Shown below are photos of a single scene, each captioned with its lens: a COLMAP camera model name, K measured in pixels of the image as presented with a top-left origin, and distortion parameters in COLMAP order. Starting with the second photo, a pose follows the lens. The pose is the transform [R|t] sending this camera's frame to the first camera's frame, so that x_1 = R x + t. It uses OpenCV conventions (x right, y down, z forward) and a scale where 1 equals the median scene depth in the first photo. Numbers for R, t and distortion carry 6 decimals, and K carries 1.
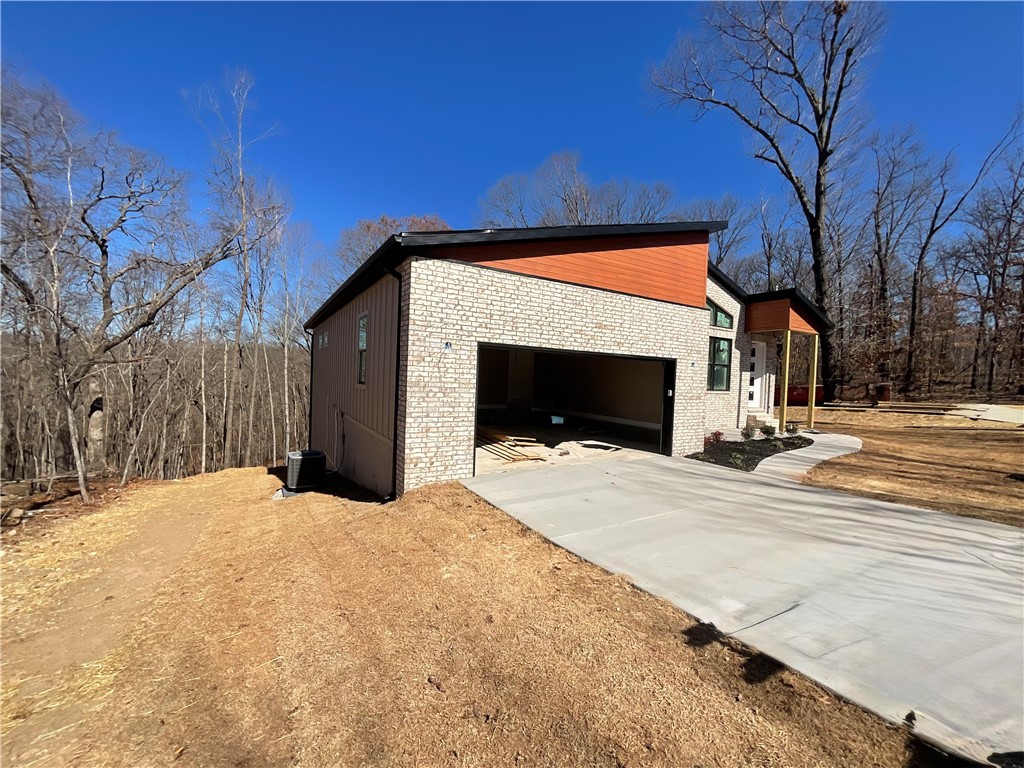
lens RADIAL K [[414.7, 0, 512.0], [0, 414.7, 384.0], [0, 0, 1]] dist [0.000291, 0.000058]
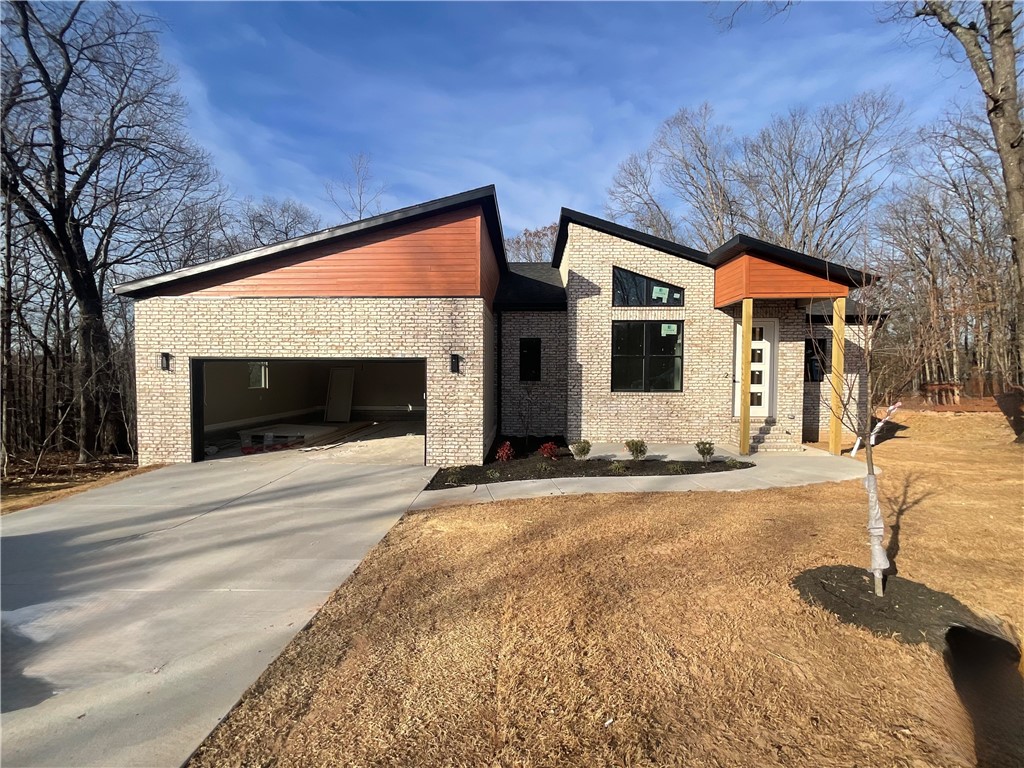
lens RADIAL K [[414.7, 0, 512.0], [0, 414.7, 384.0], [0, 0, 1]] dist [0.000291, 0.000058]
pose [[0.830569, -0.017180, -0.556650, 1.305224], [0.016088, 0.999847, -0.006854, 0.006348], [0.556683, -0.003263, 0.830719, 0.442755]]
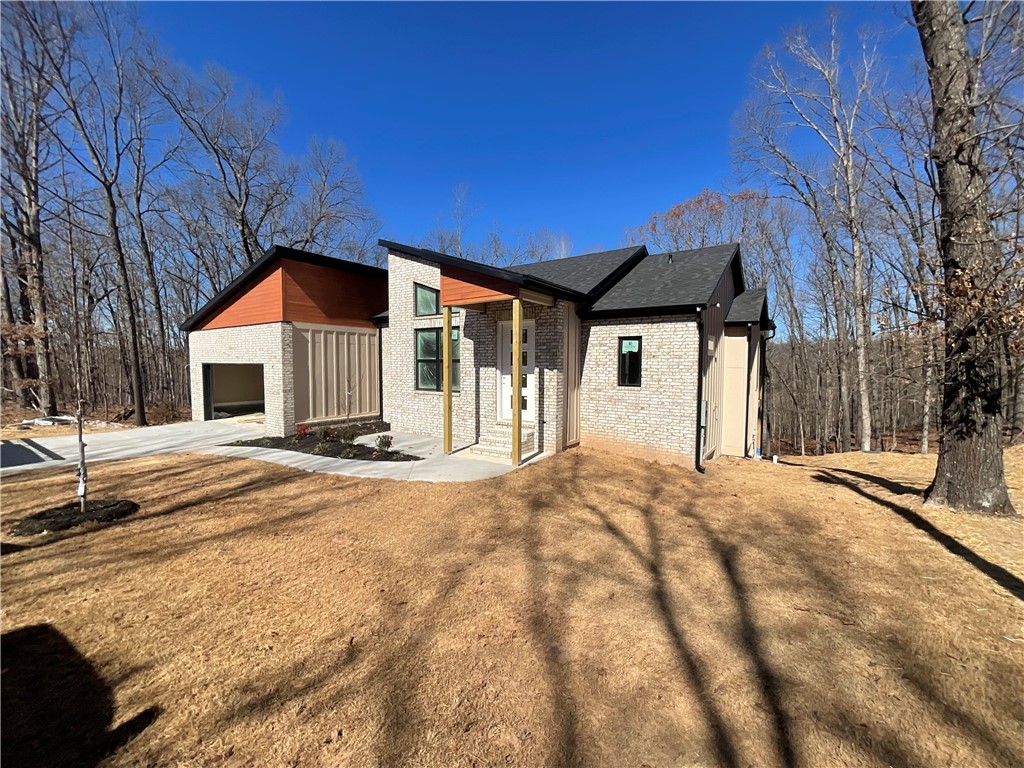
lens RADIAL K [[414.7, 0, 512.0], [0, 414.7, 384.0], [0, 0, 1]] dist [0.000291, 0.000058]
pose [[0.399582, 0.009847, -0.916644, 2.461821], [-0.006527, 0.999948, 0.007897, -0.011843], [0.916674, 0.002828, 0.399625, 1.495851]]
